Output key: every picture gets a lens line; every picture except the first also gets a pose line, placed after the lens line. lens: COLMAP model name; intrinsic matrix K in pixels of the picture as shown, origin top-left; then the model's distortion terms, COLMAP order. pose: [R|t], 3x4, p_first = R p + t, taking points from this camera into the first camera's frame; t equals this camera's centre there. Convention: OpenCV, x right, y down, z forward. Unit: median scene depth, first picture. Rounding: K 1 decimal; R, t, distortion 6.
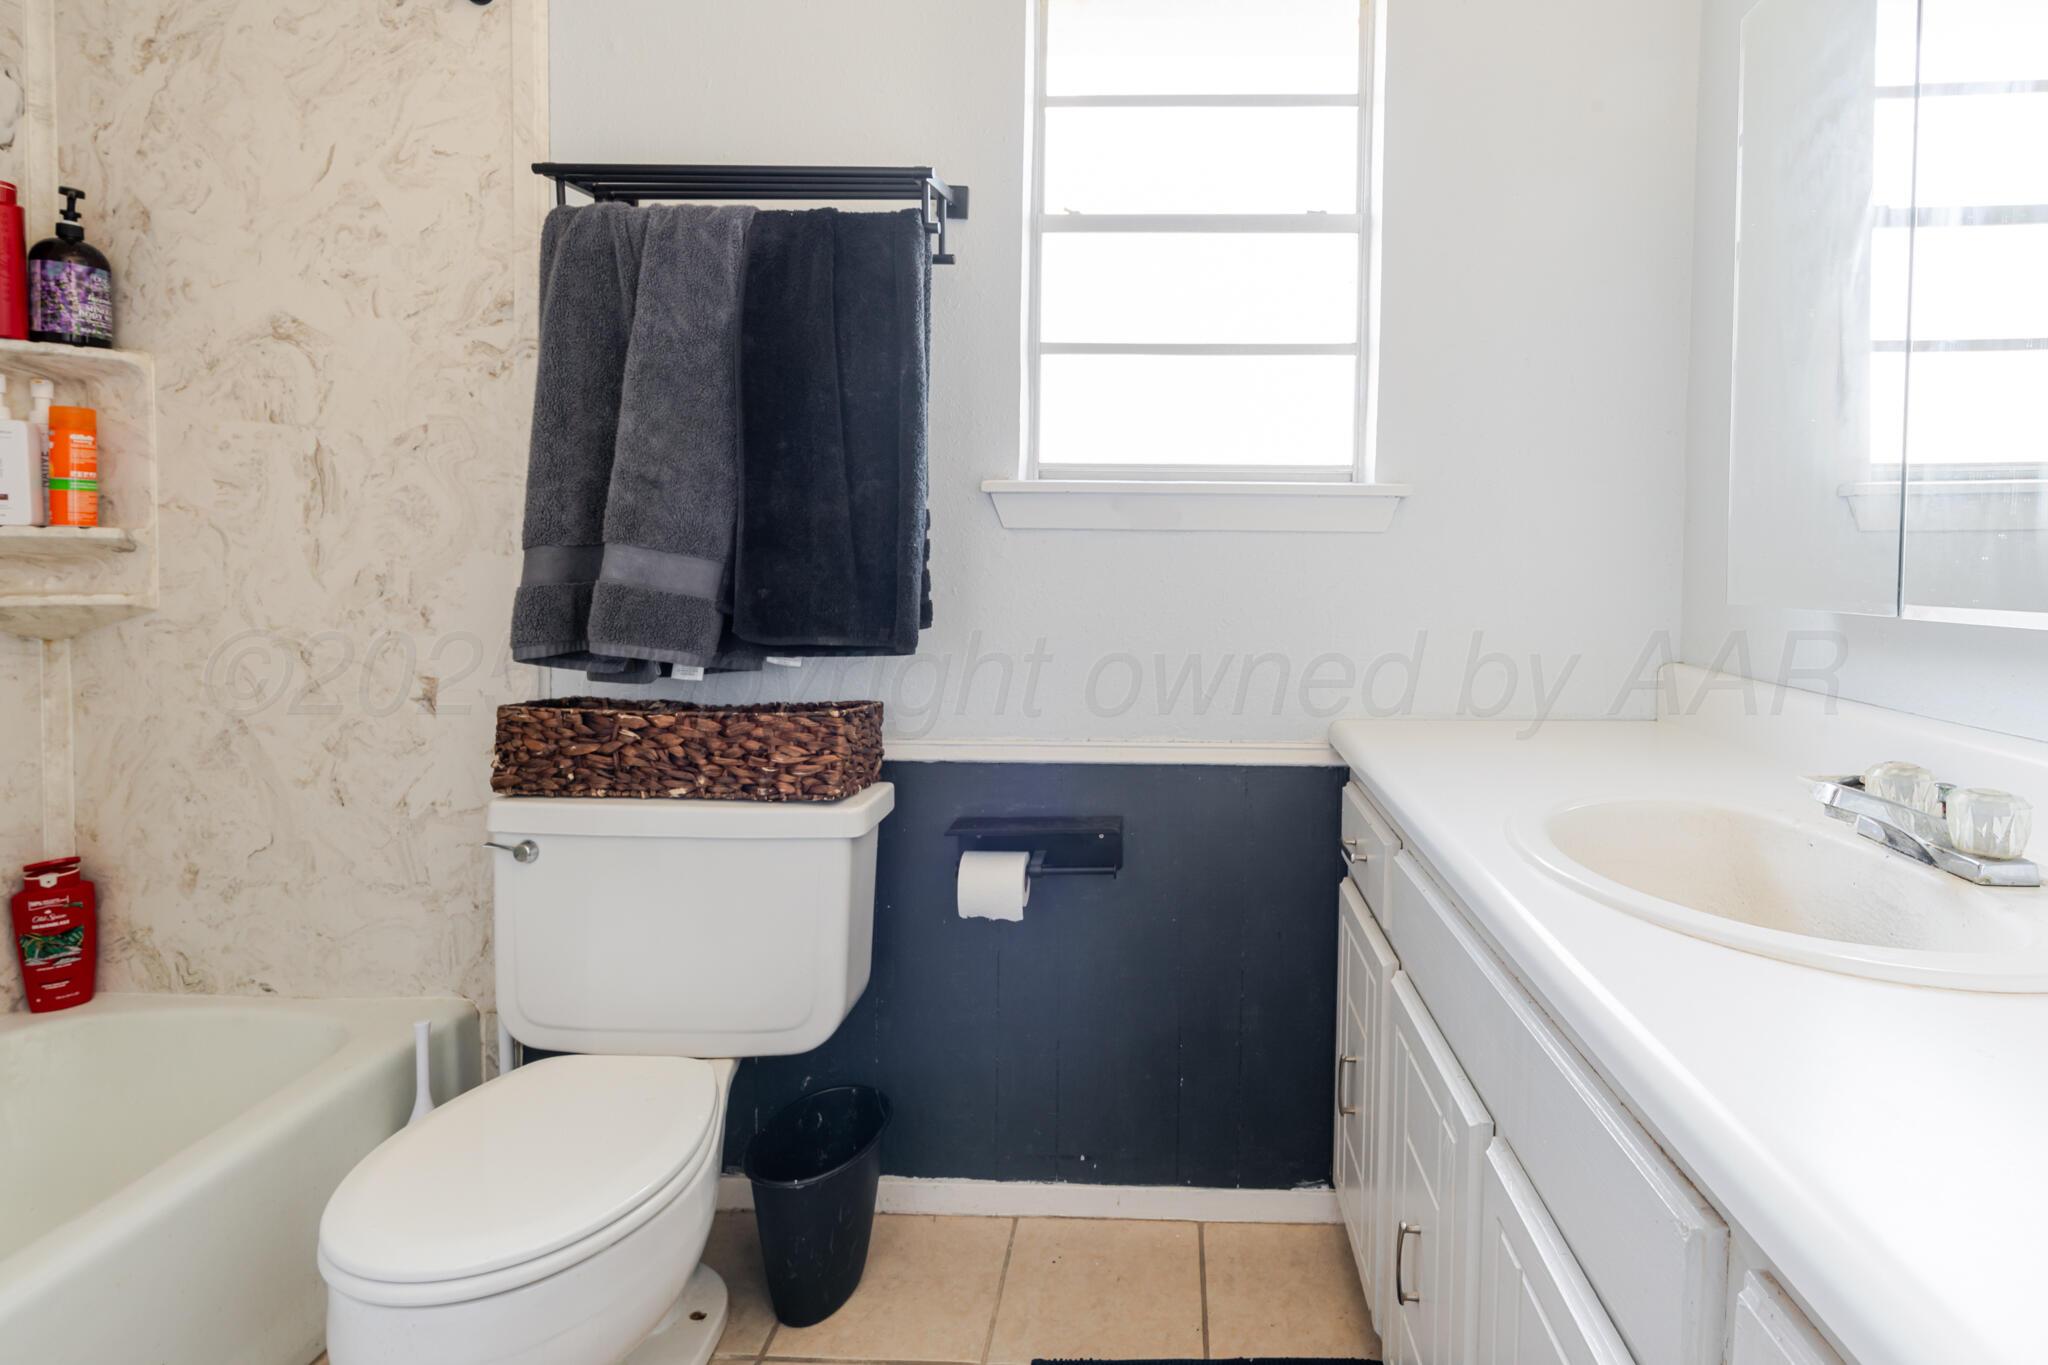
lens RADIAL K [[964.7, 0, 1136.3], [0, 964.7, 613.1], [0, 0, 1]] dist [-0.004887, 0.000520]
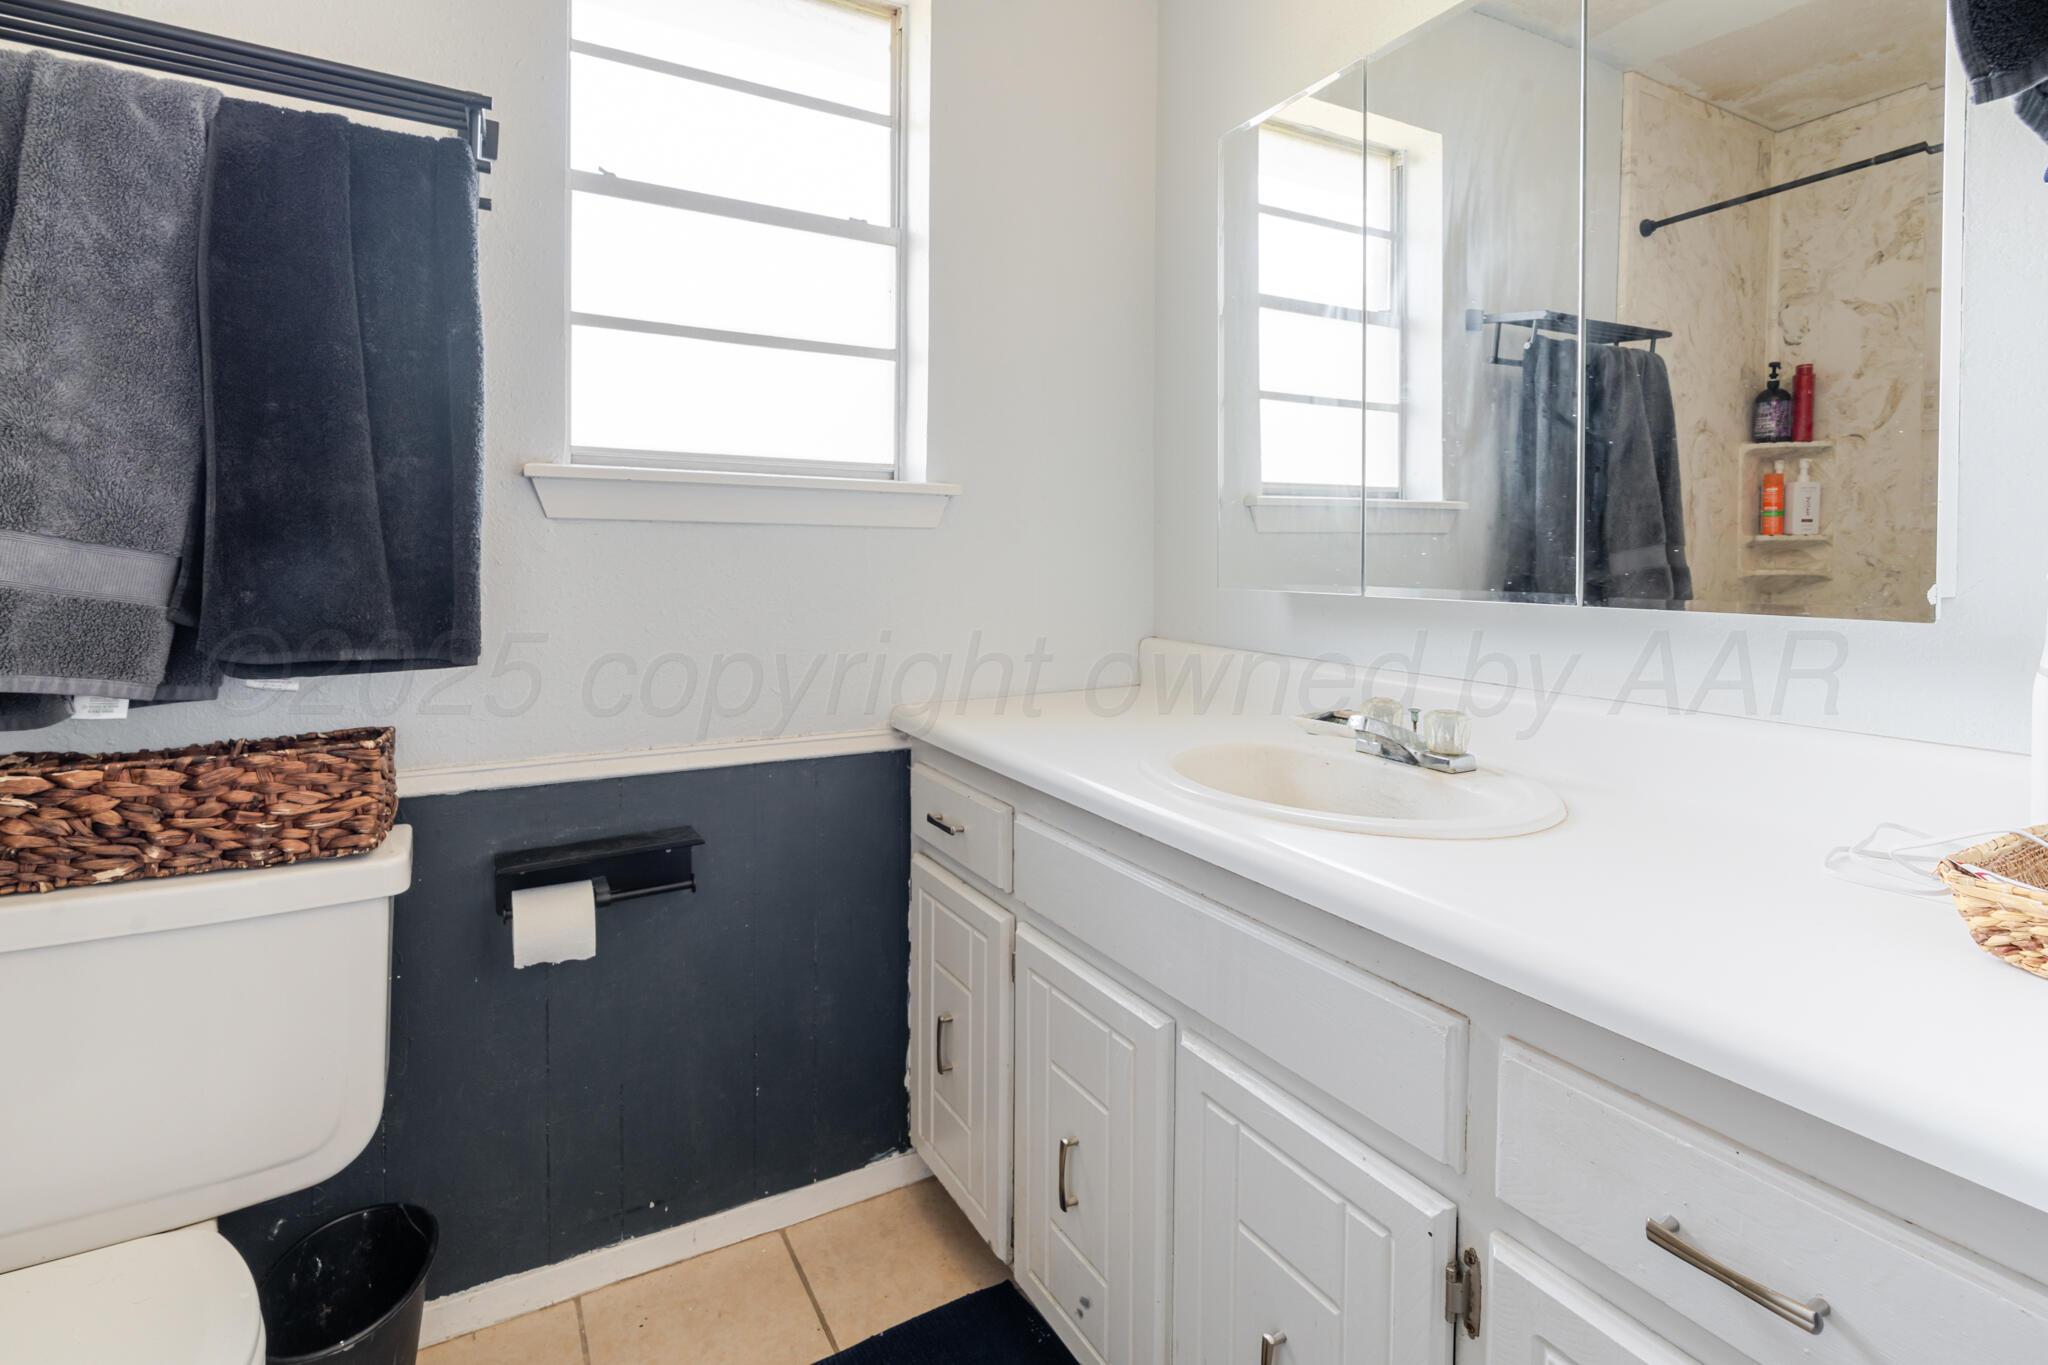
lens RADIAL K [[964.7, 0, 1004.3], [0, 964.7, 592.6], [0, 0, 1]] dist [-0.004887, 0.000520]
pose [[0.859174, -0.019299, 0.511319, -0.259983], [0.025721, 0.999654, -0.005489, -0.004193], [-0.511036, 0.017867, 0.859374, 0.035209]]
